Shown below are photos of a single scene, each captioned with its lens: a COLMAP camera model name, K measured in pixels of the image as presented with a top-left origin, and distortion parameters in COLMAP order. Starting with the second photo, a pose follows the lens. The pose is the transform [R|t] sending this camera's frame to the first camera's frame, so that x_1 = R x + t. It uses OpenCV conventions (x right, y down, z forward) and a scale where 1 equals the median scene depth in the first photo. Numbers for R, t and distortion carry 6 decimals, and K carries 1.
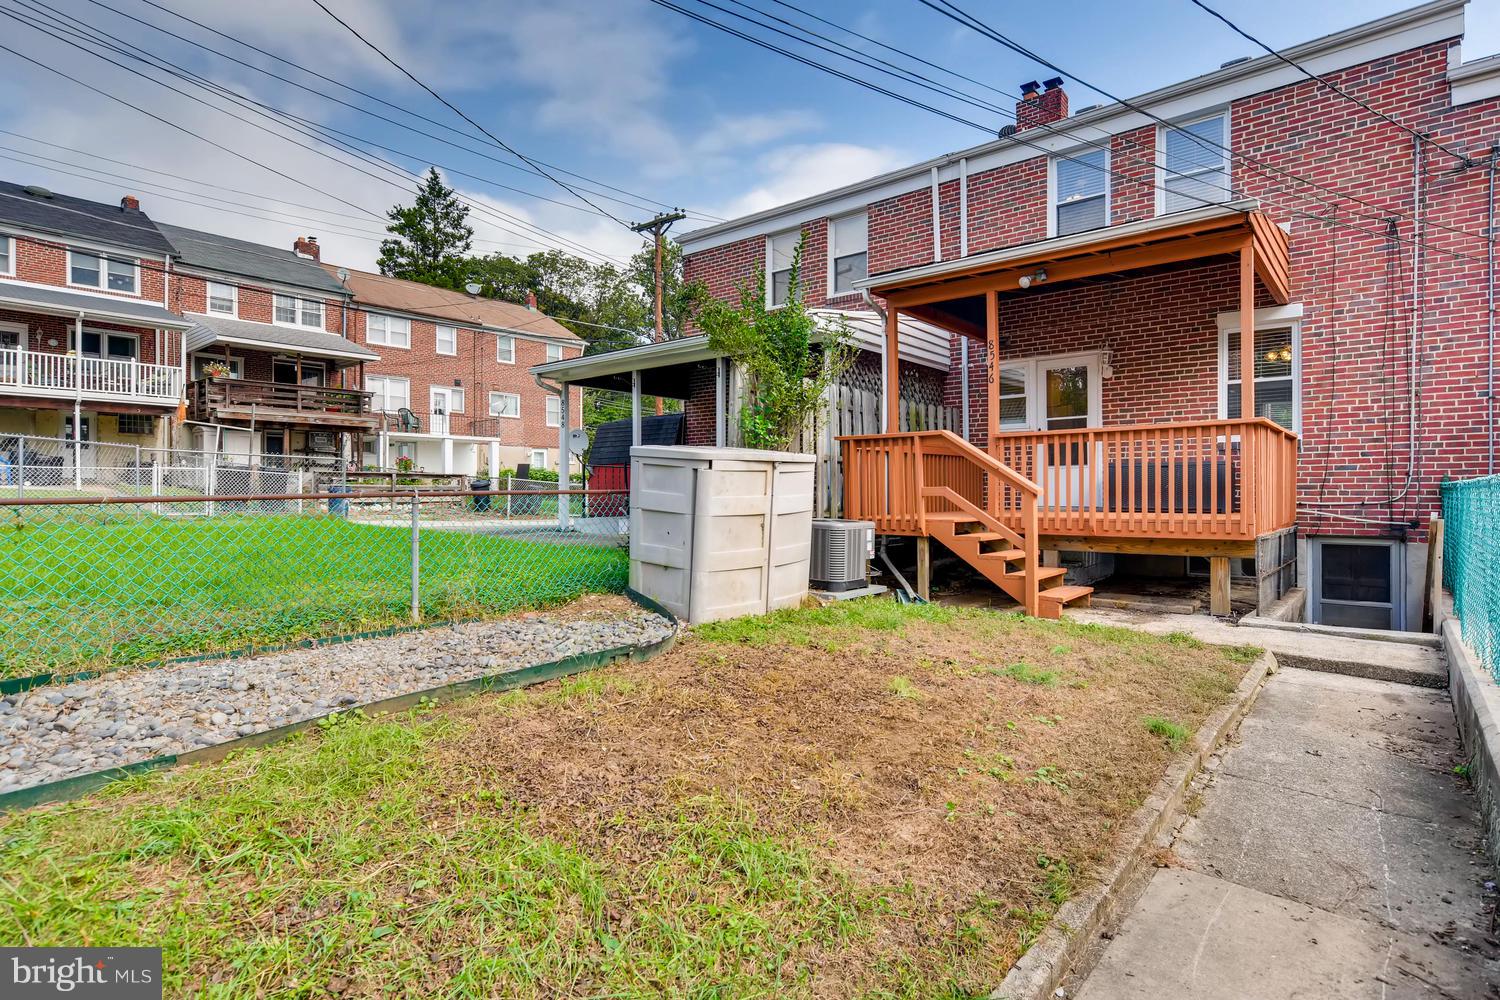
lens RADIAL K [[762.6, 0, 757.5], [0, 762.6, 499.1], [0, 0, 1]] dist [0.002270, 0.003141]
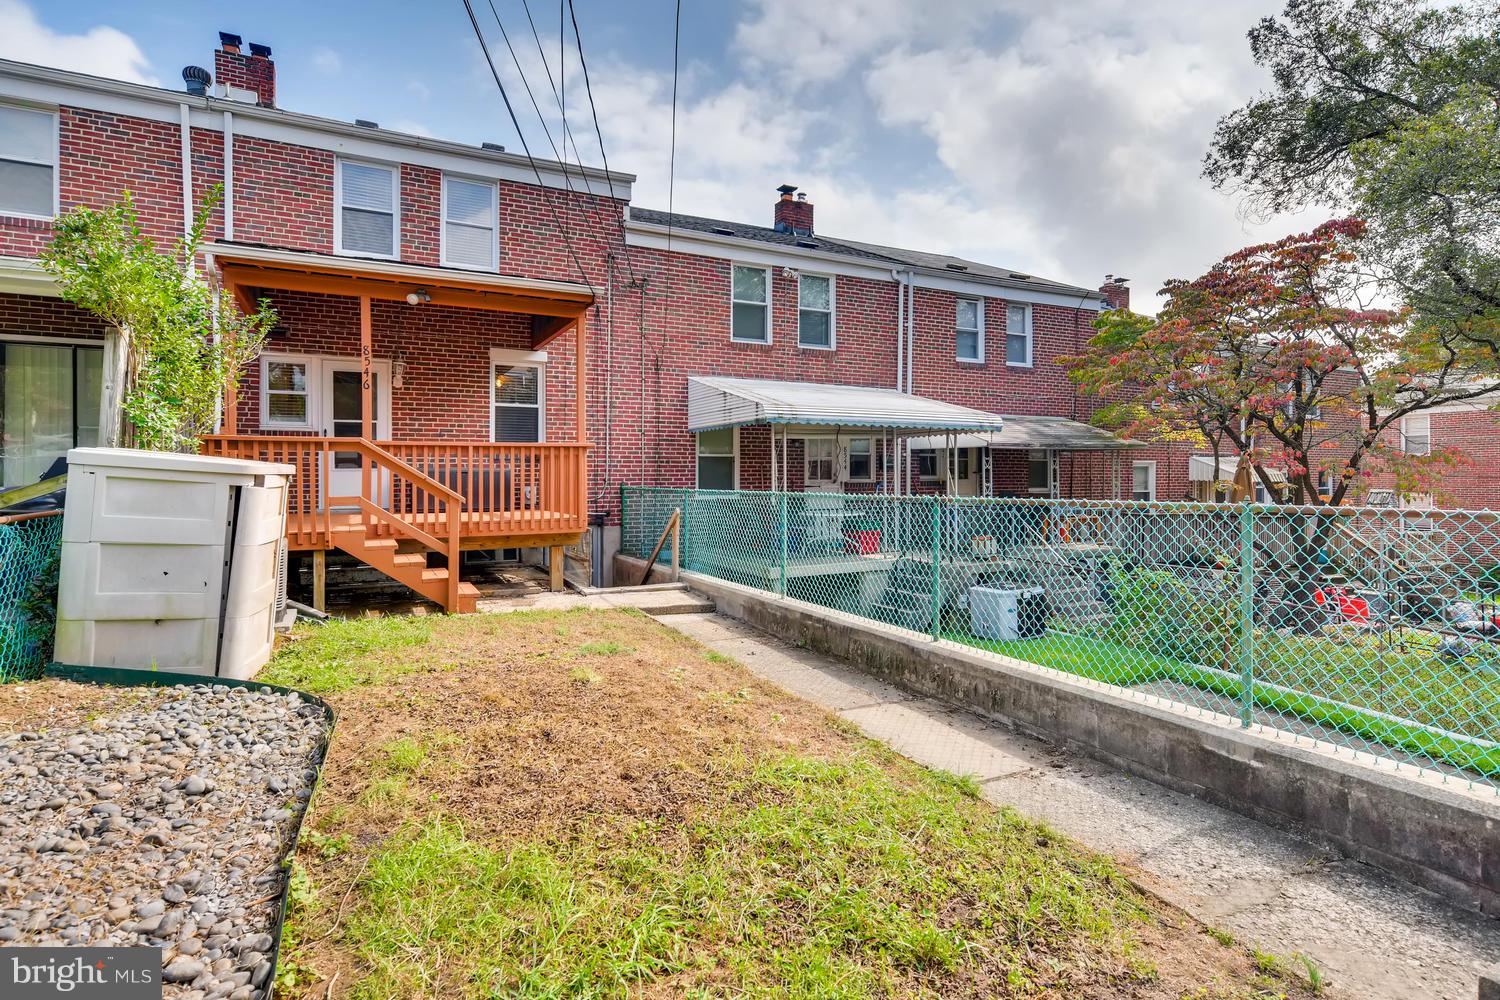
lens RADIAL K [[762.6, 0, 760.2], [0, 762.6, 488.4], [0, 0, 1]] dist [0.002270, 0.003141]
pose [[0.396418, -0.009833, 0.918017, -0.365330], [0.007768, 0.999943, 0.007356, -0.024164], [-0.918037, 0.004215, 0.396472, 0.125501]]
